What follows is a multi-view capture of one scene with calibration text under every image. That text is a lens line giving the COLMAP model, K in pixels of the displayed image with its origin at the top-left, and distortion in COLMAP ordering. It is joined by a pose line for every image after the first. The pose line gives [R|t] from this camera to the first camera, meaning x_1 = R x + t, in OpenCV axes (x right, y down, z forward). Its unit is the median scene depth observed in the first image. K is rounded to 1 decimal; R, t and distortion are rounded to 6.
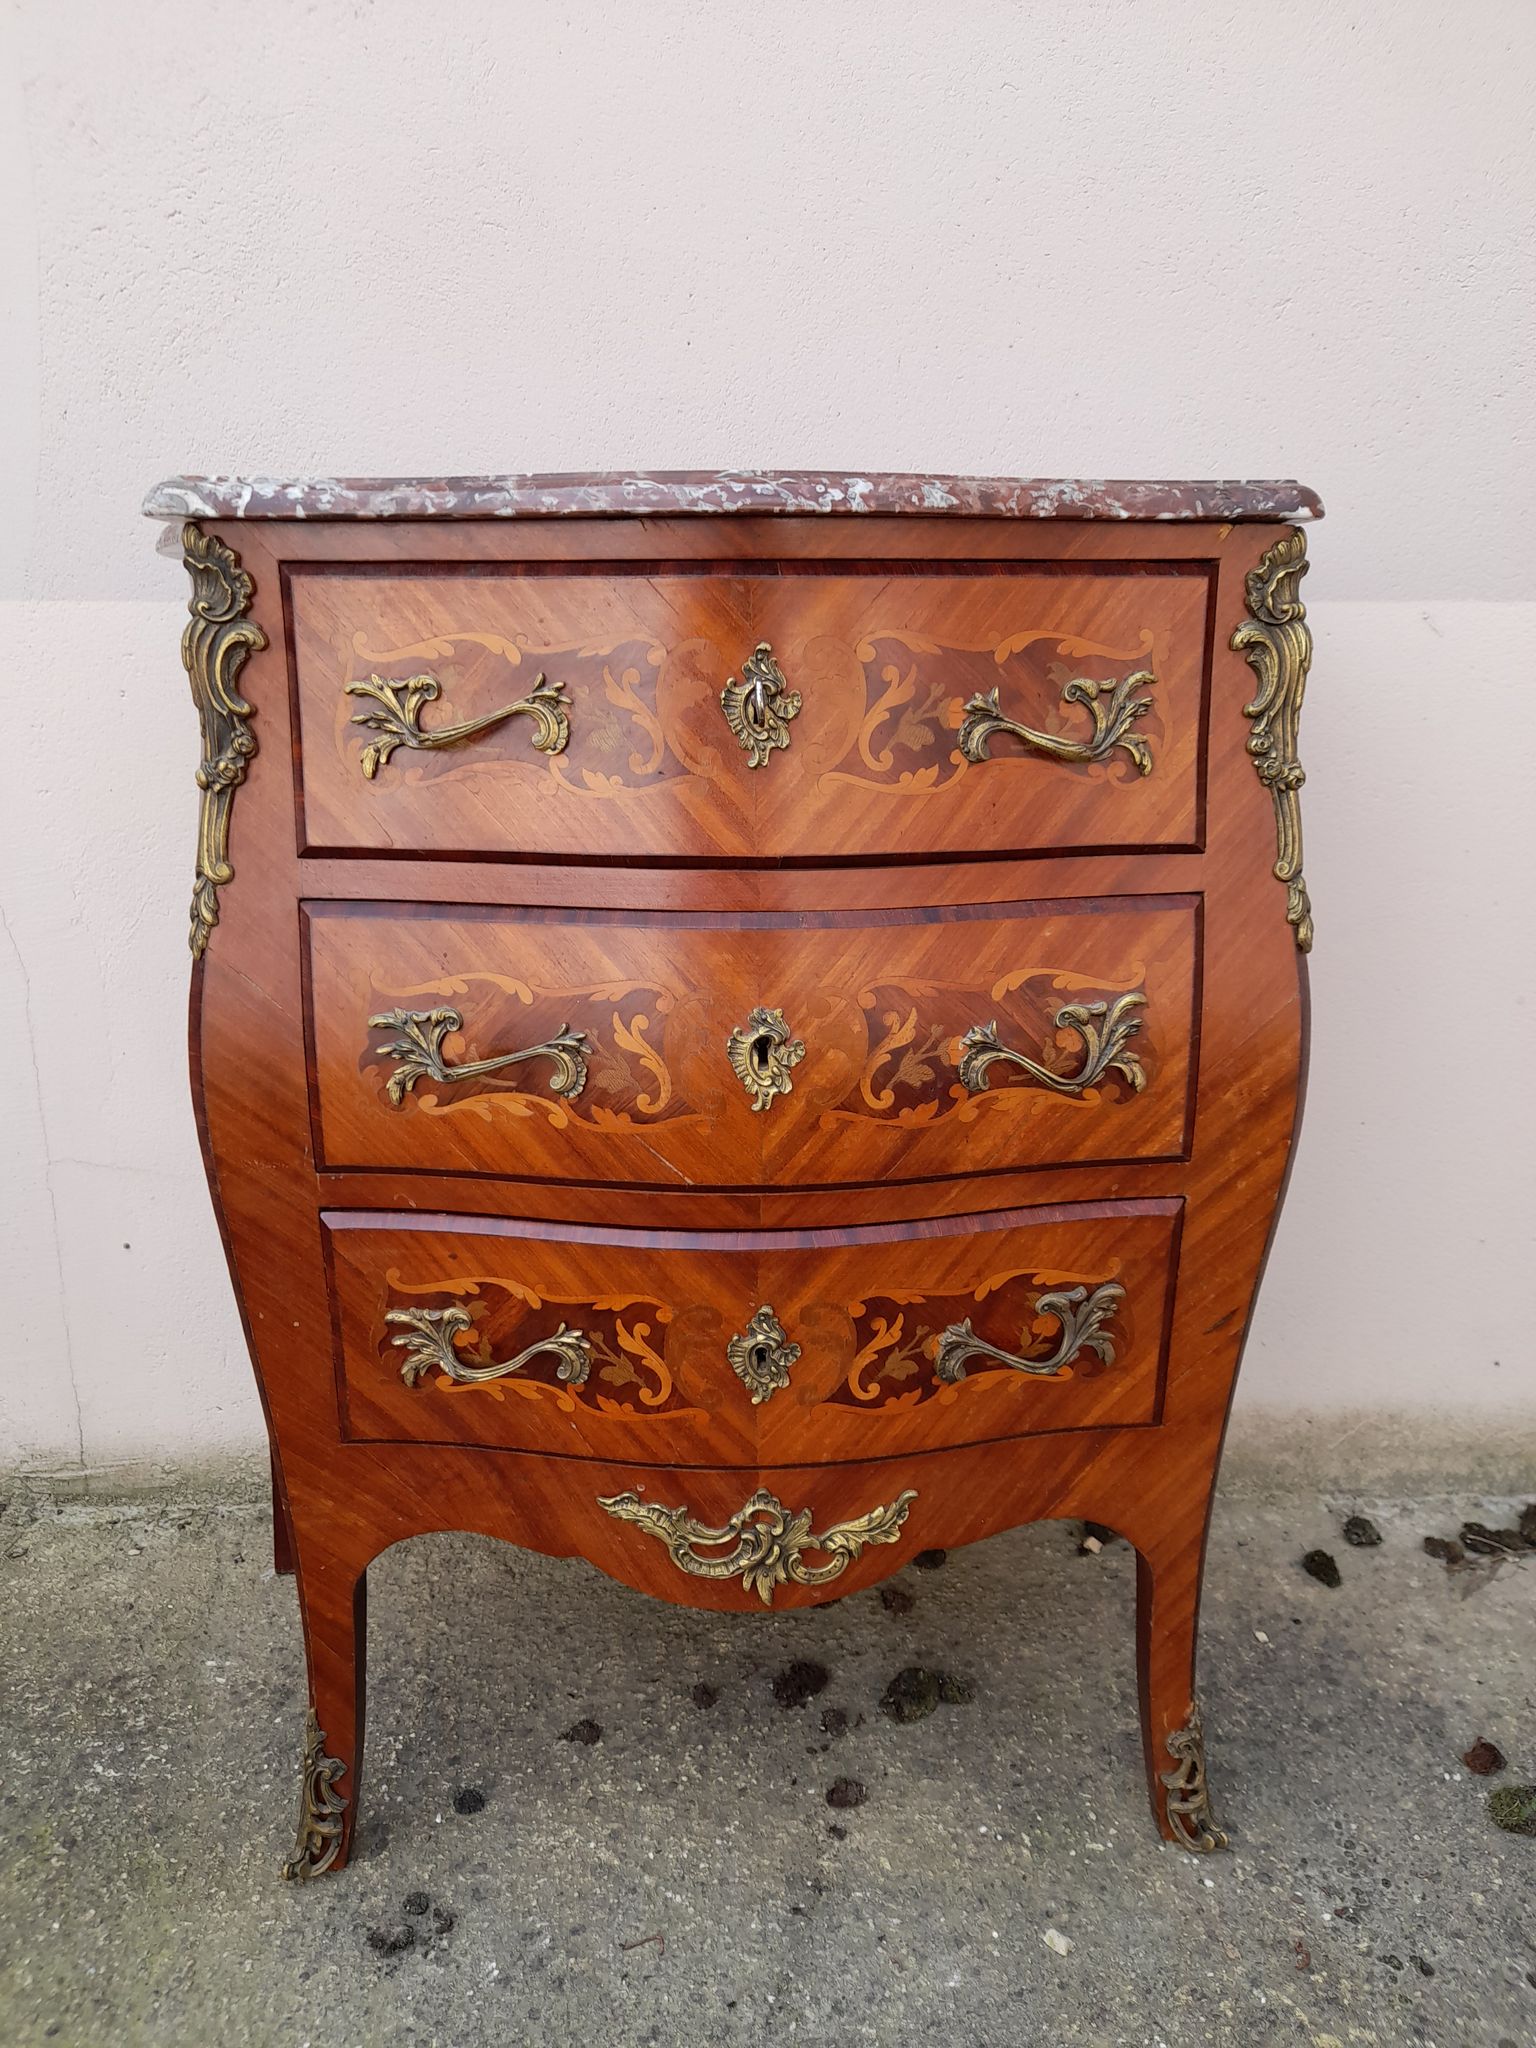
lens RADIAL K [[1492.8, 0, 768.0], [0, 1492.8, 1024.0], [0, 0, 1]] dist [0.045193, -0.052808]
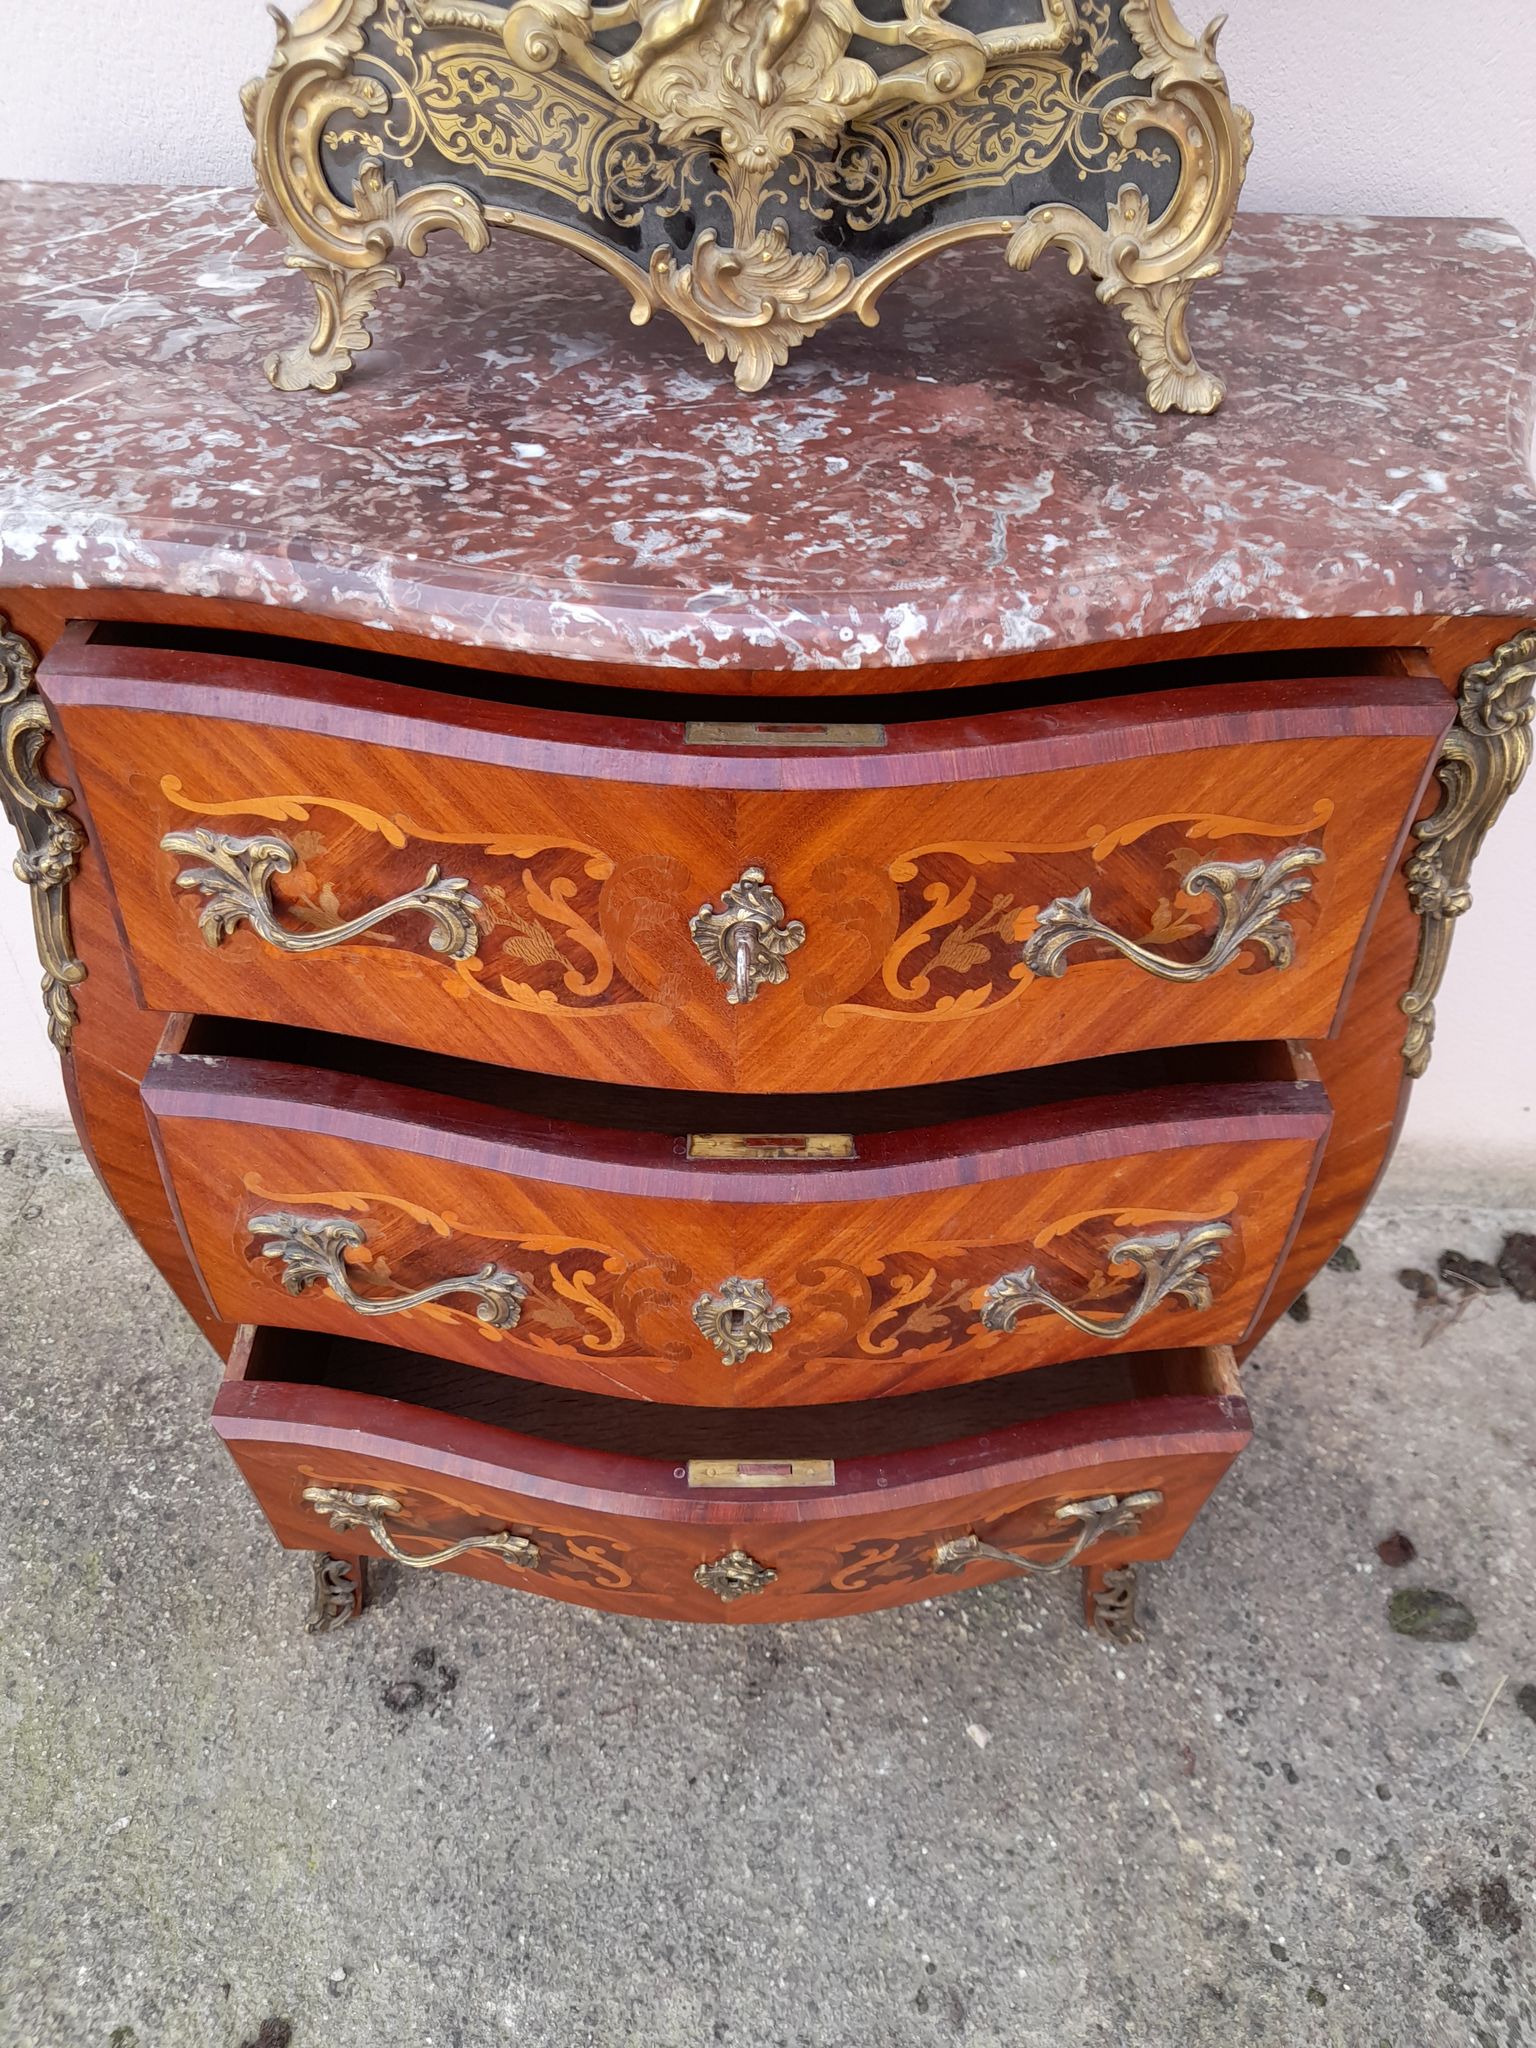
lens RADIAL K [[1504.5, 0, 762.8], [0, 1504.5, 1021.9], [0, 0, 1]] dist [0.043805, -0.069309]
pose [[0.998399, 0.055013, -0.013163, 0.013273], [-0.040807, 0.861618, 0.505914, -0.445996], [0.039173, -0.504567, 0.862484, 0.273847]]
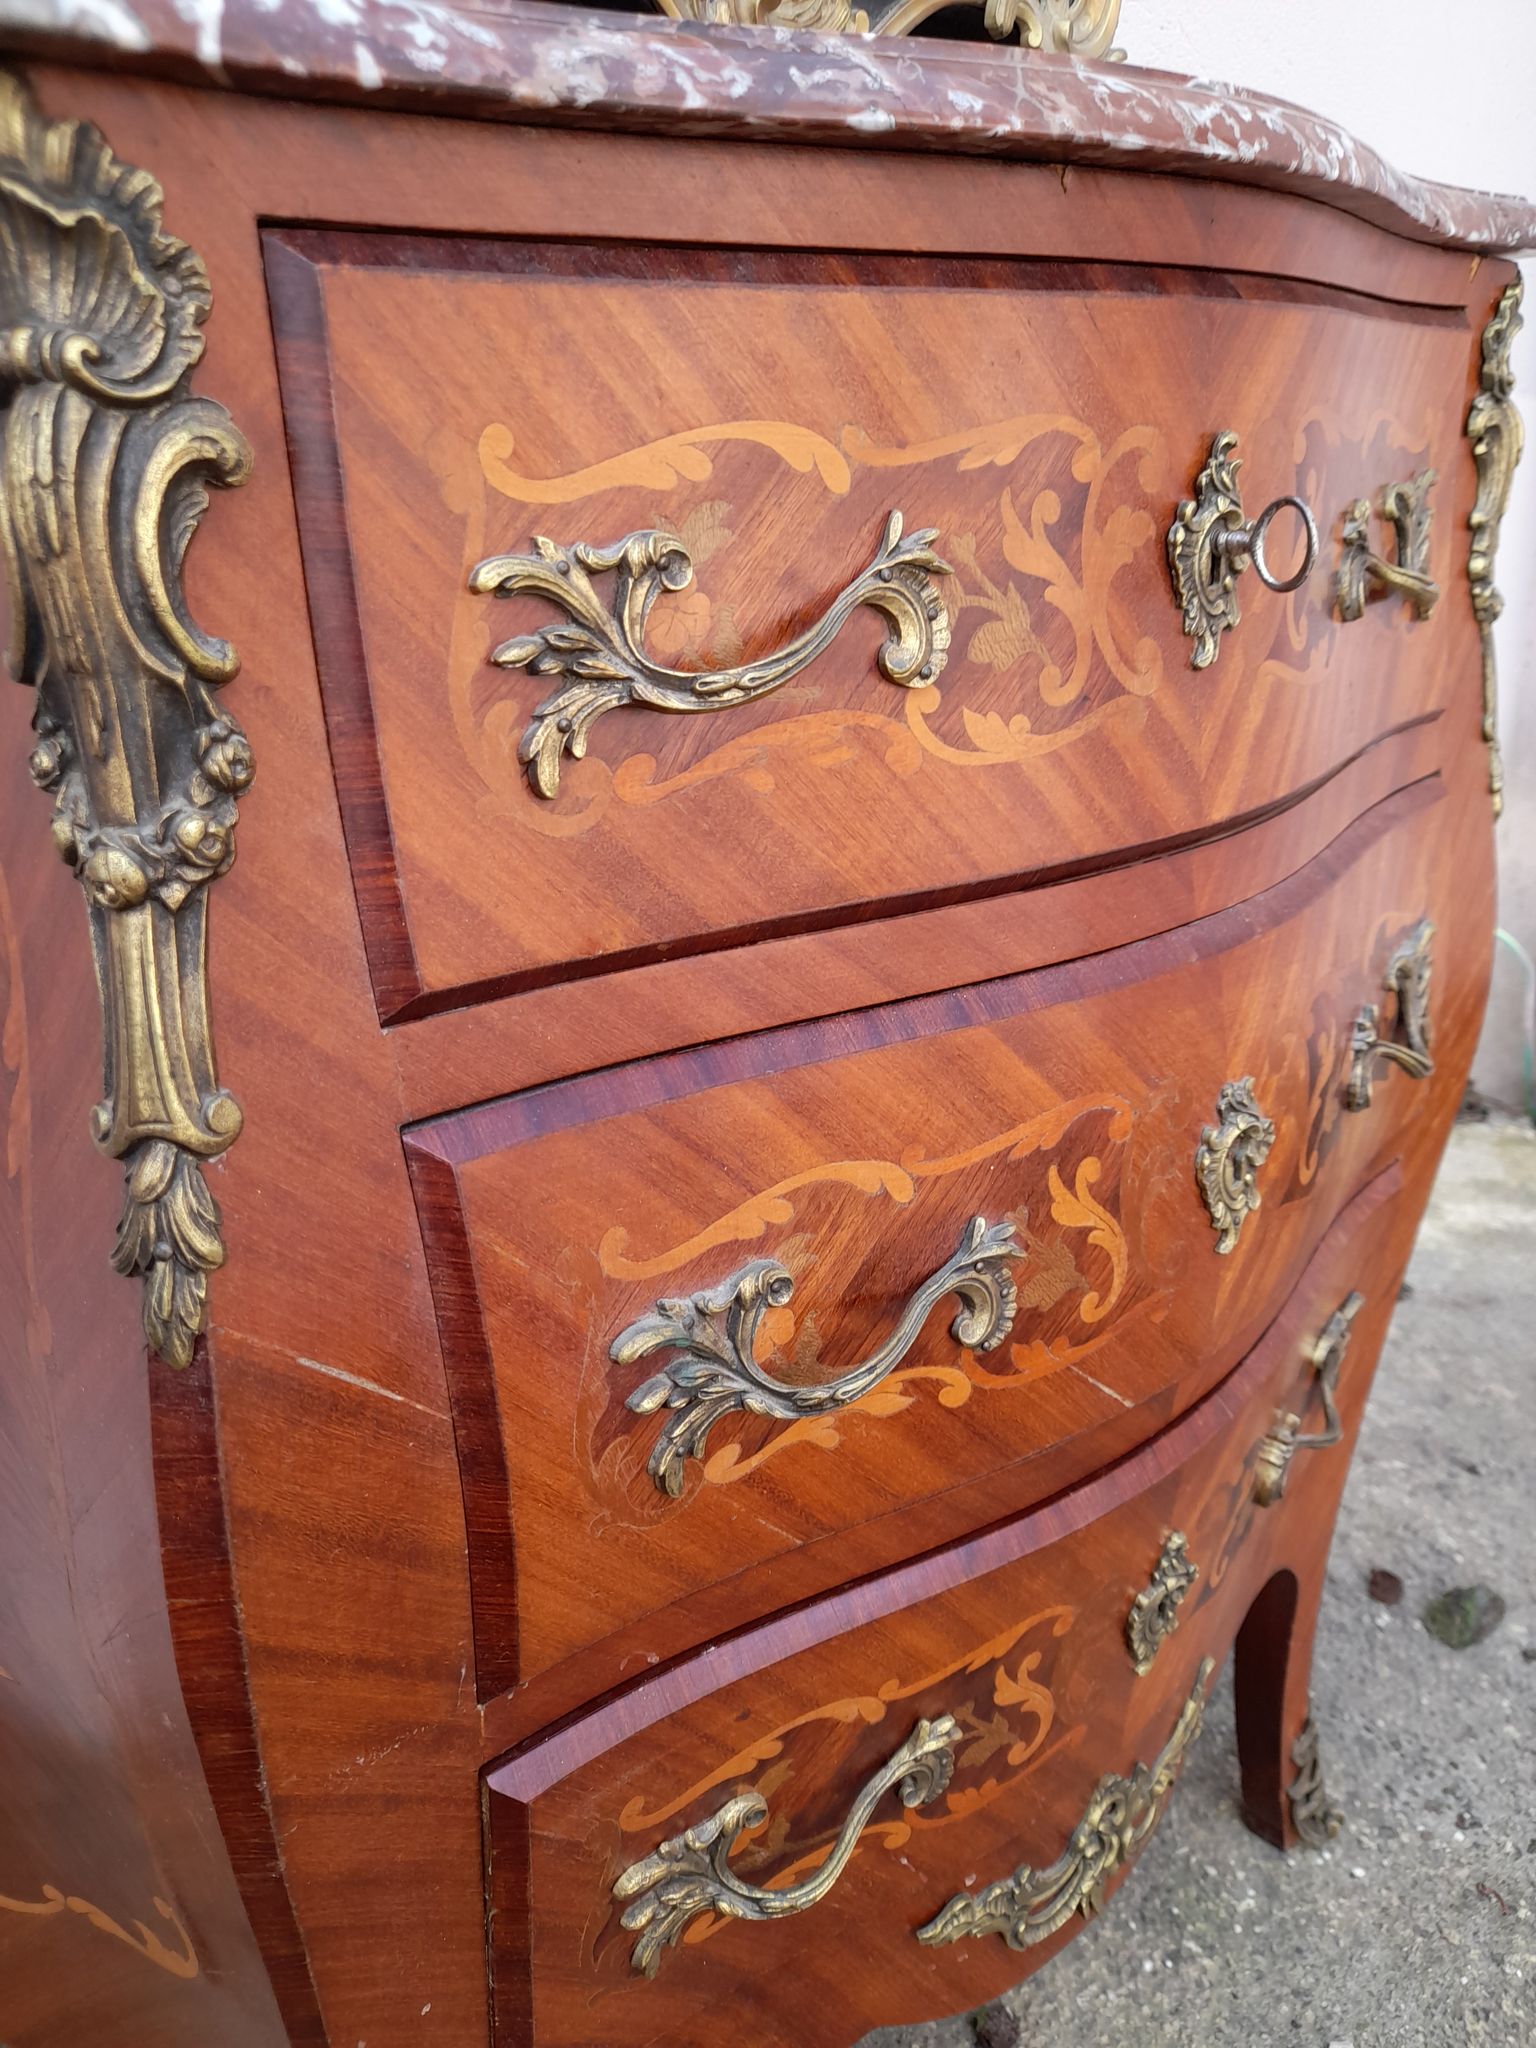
lens RADIAL K [[1534.1, 0, 754.9], [0, 1534.1, 1022.5], [0, 0, 1]] dist [0.012924, -0.030209]
pose [[0.760724, -0.245485, 0.600863, -0.429589], [0.177519, 0.969114, 0.171188, -0.146354], [-0.624329, -0.023562, 0.780806, 0.562368]]
